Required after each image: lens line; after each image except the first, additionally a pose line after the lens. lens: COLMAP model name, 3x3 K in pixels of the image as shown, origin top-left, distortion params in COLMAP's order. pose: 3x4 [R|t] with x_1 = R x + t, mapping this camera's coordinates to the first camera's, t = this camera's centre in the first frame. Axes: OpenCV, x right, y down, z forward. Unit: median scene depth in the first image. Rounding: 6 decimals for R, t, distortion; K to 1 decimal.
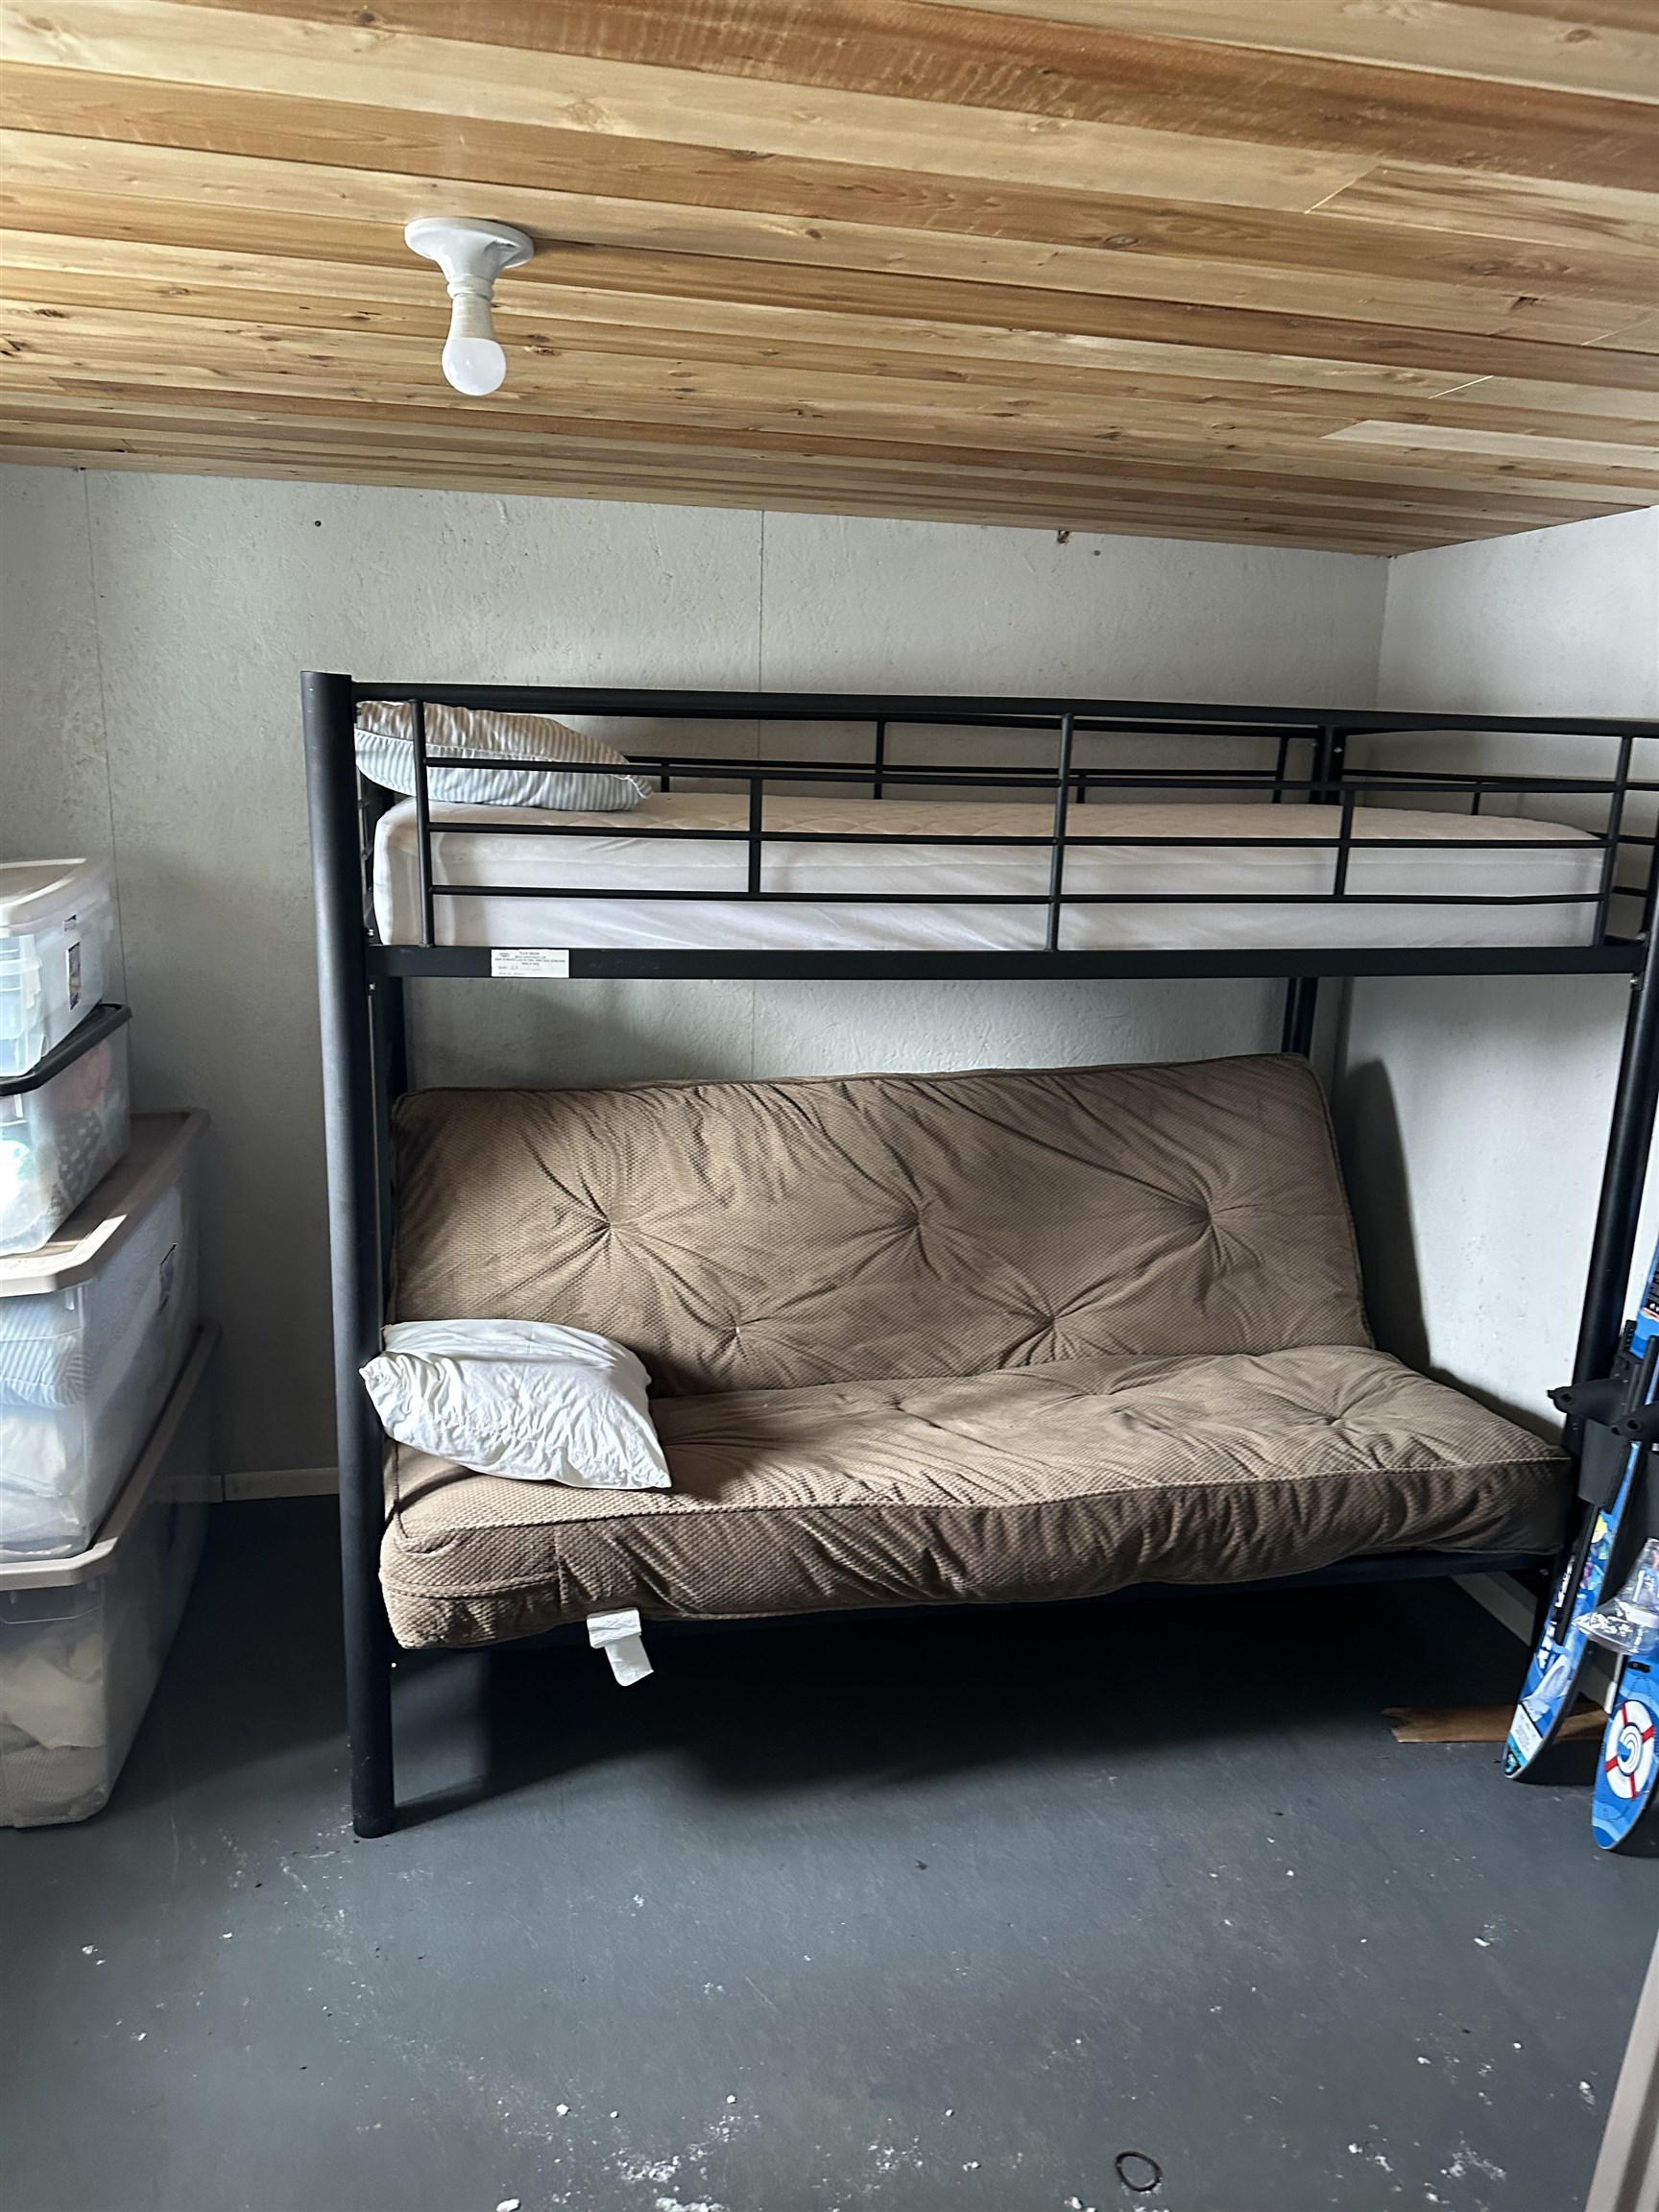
lens RADIAL K [[1530.2, 0, 829.5], [0, 1530.2, 1106.0], [0, 0, 1]] dist [0.146382, -0.288716]
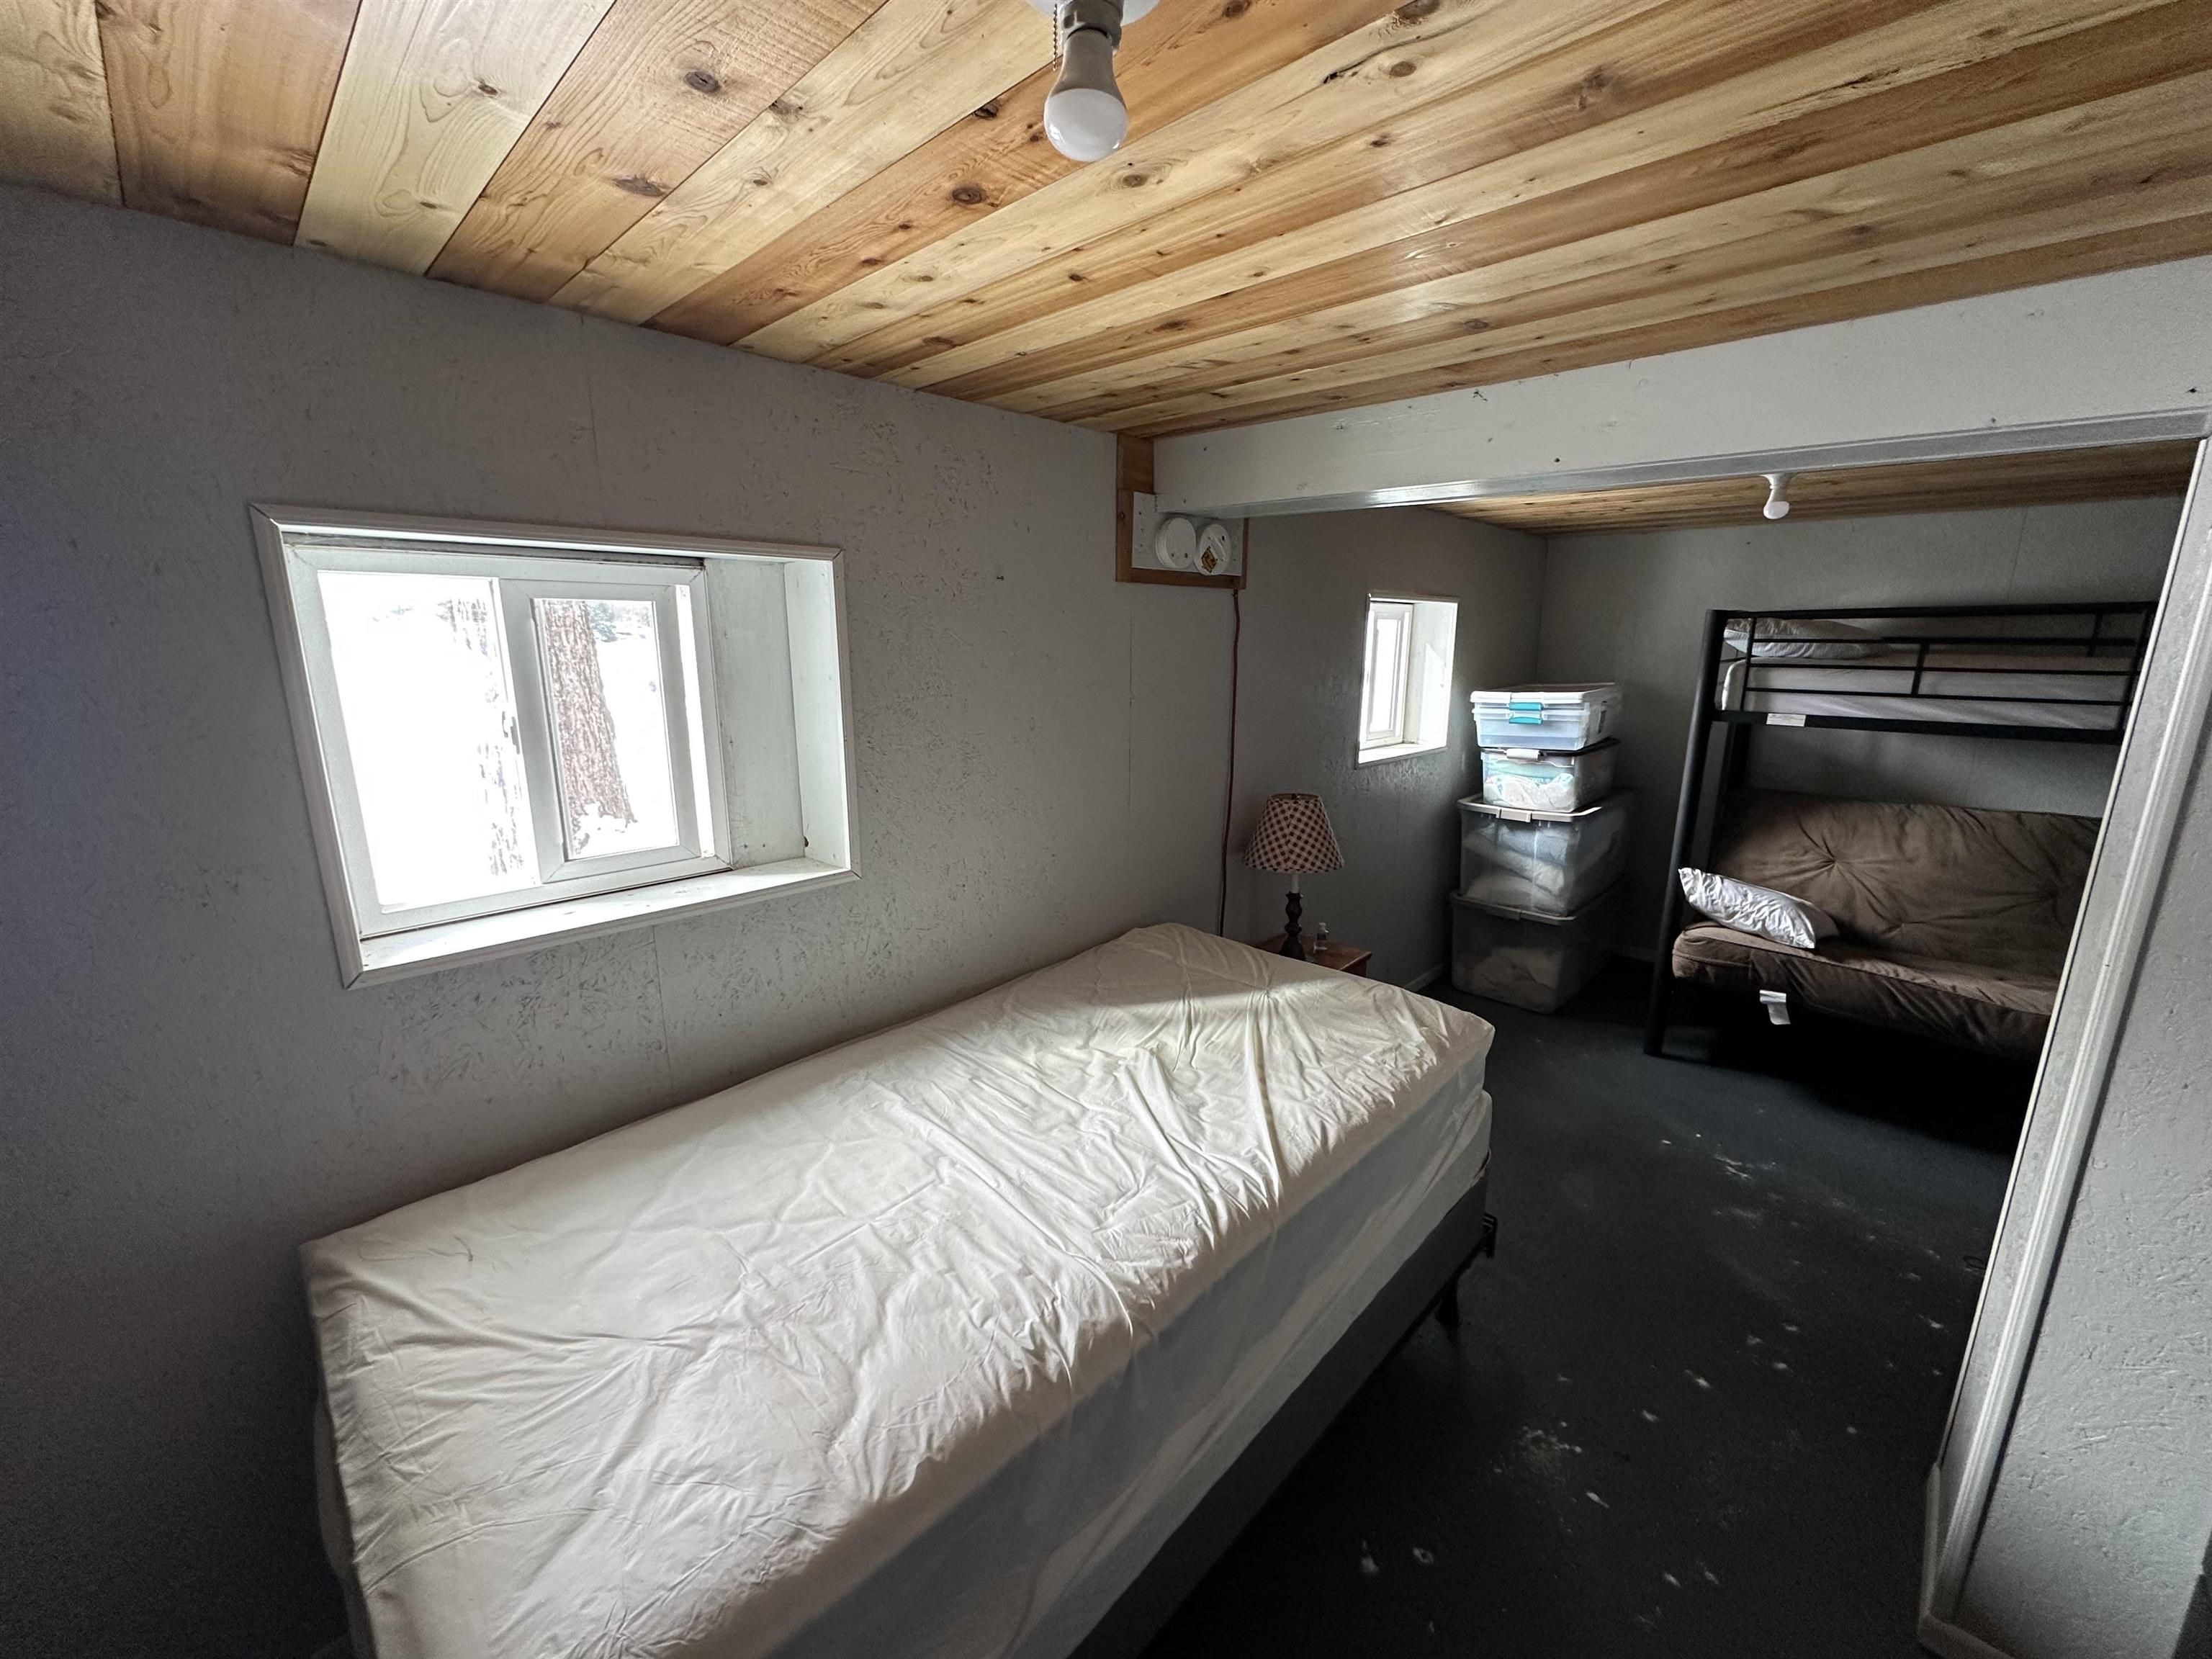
lens RADIAL K [[876.2, 0, 1101.1], [0, 876.2, 829.7], [0, 0, 1]] dist [-0.002132, -0.000350]
pose [[0.559915, 0.152106, -0.814468, 0.337737], [-0.168733, 0.983338, 0.067646, 0.160435], [0.811187, 0.099552, 0.576251, -0.644026]]
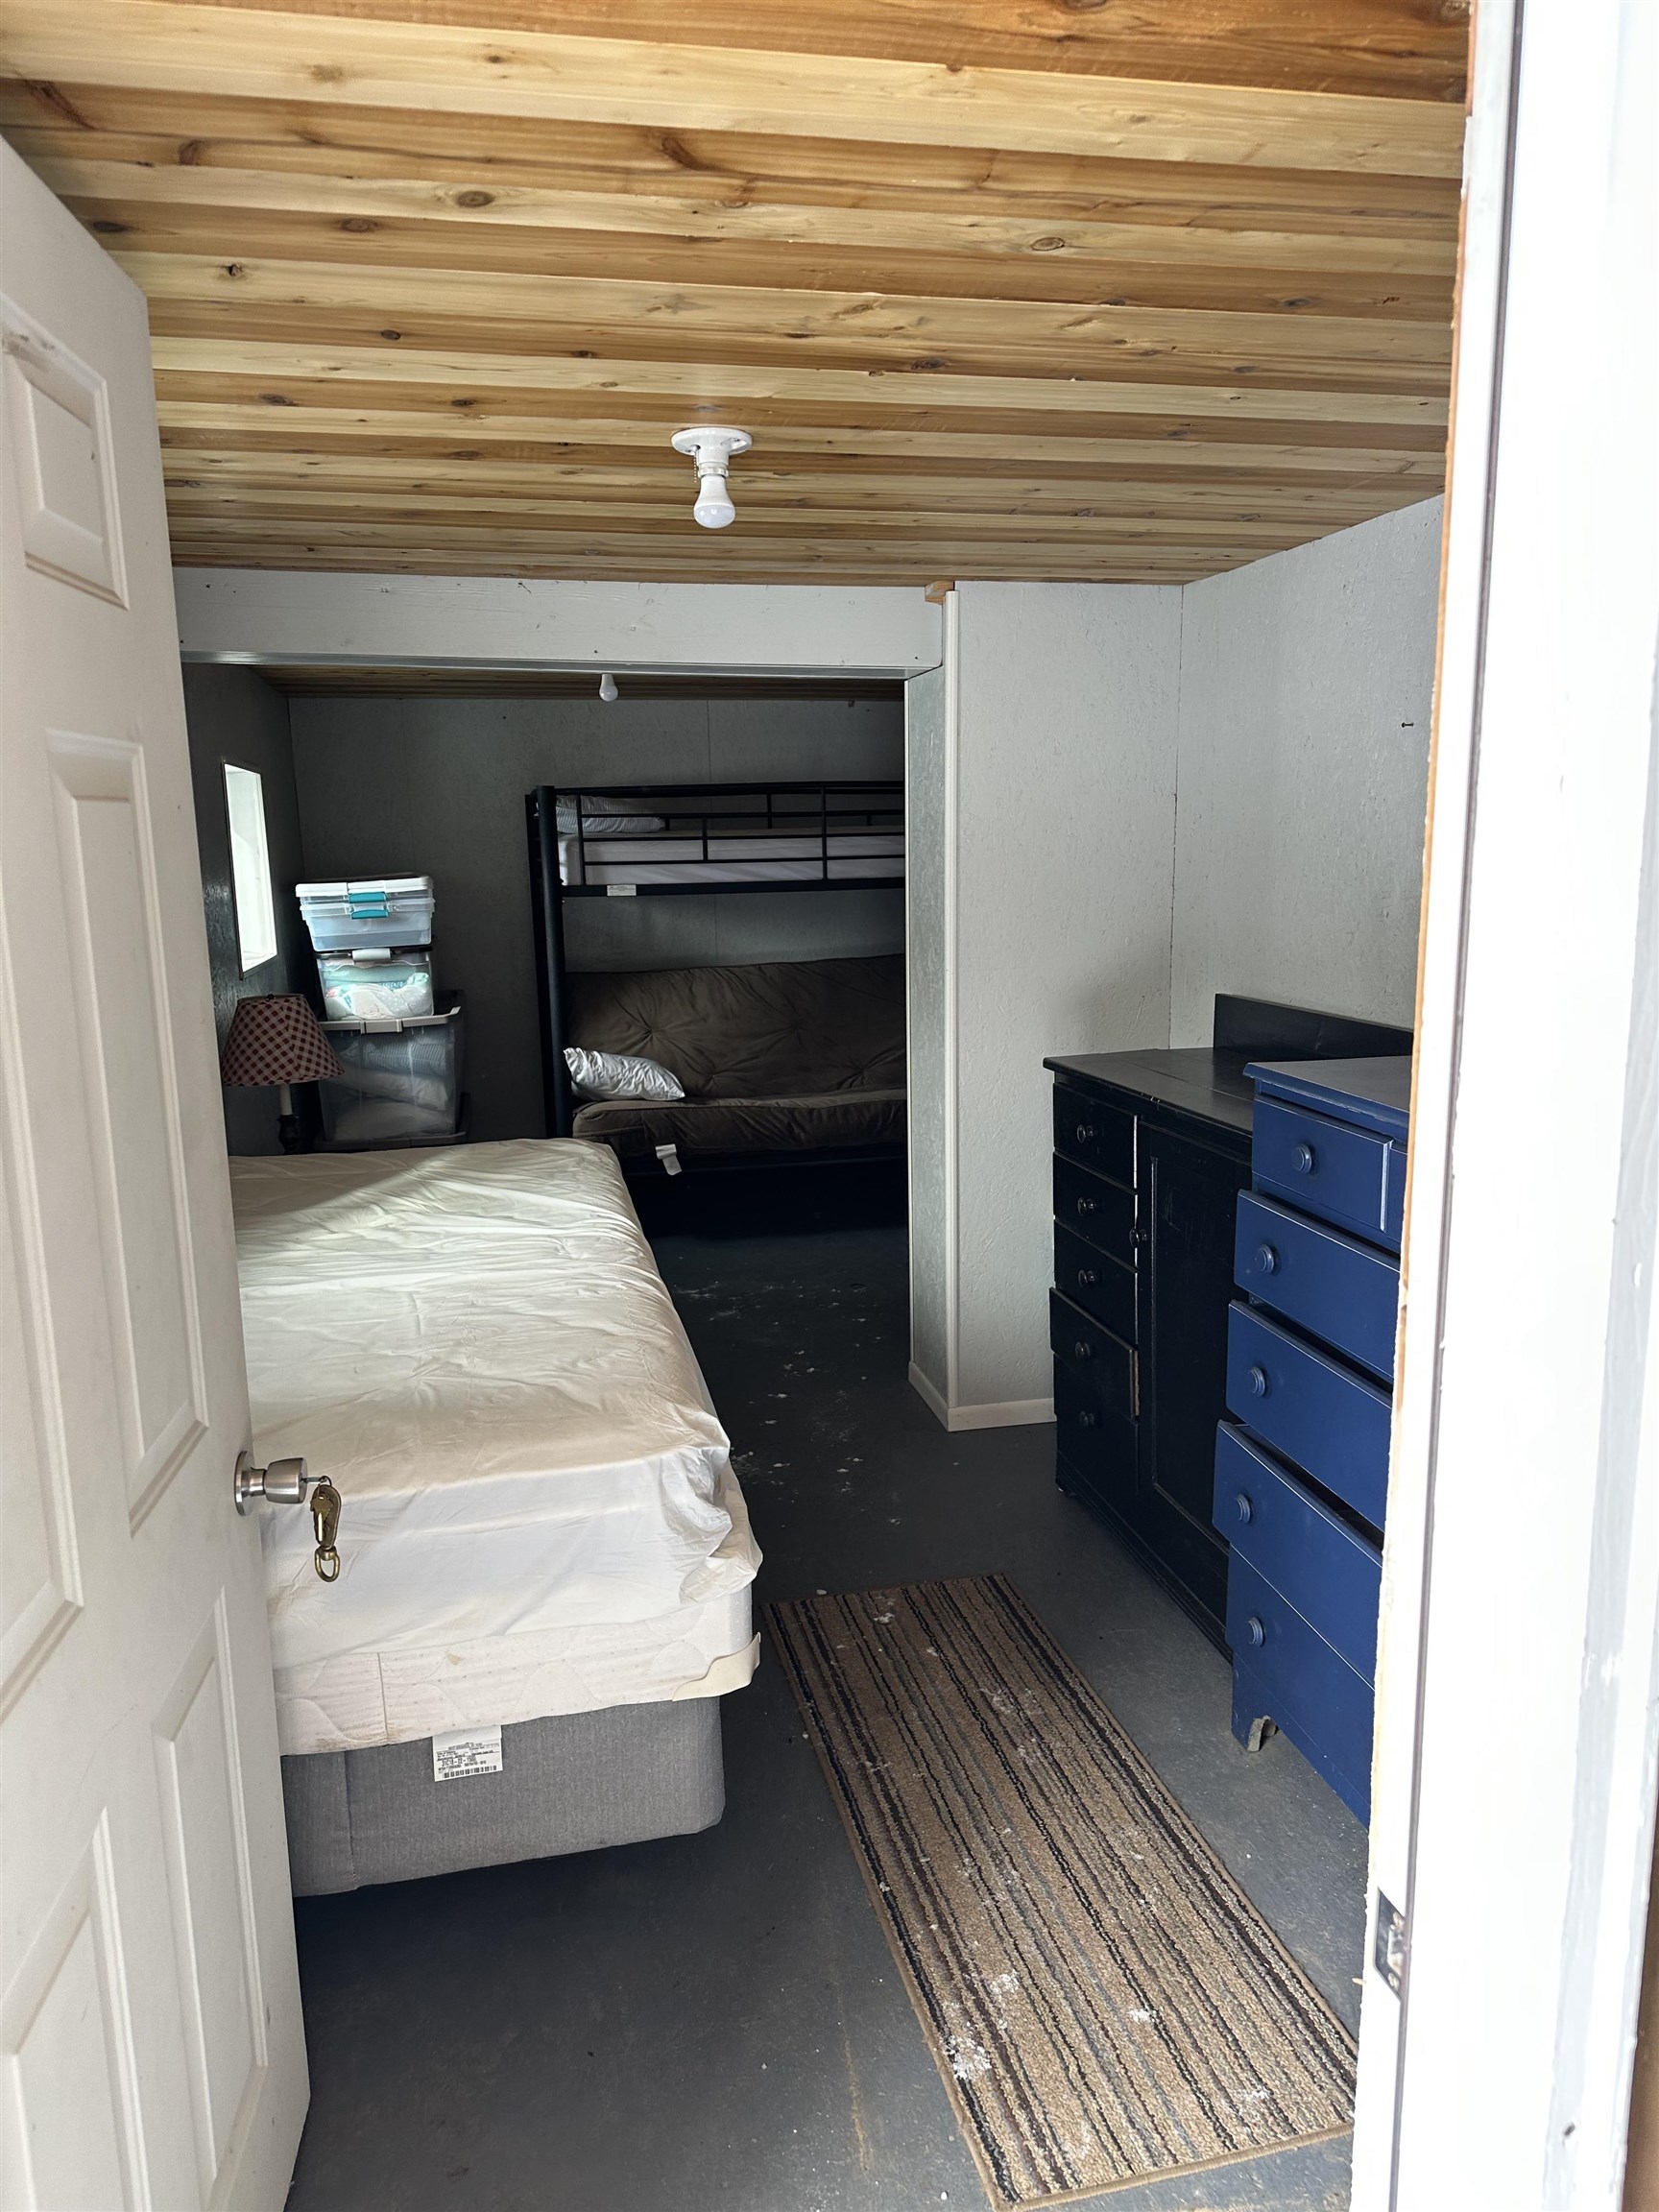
lens RADIAL K [[1517.8, 0, 836.1], [0, 1517.8, 1106.8], [0, 0, 1]] dist [0.139078, -0.196284]
pose [[0.998675, -0.051396, 0.002583, 0.135452], [0.051460, 0.997565, -0.047084, 0.387896], [-0.000157, 0.047154, 0.998888, -1.472458]]
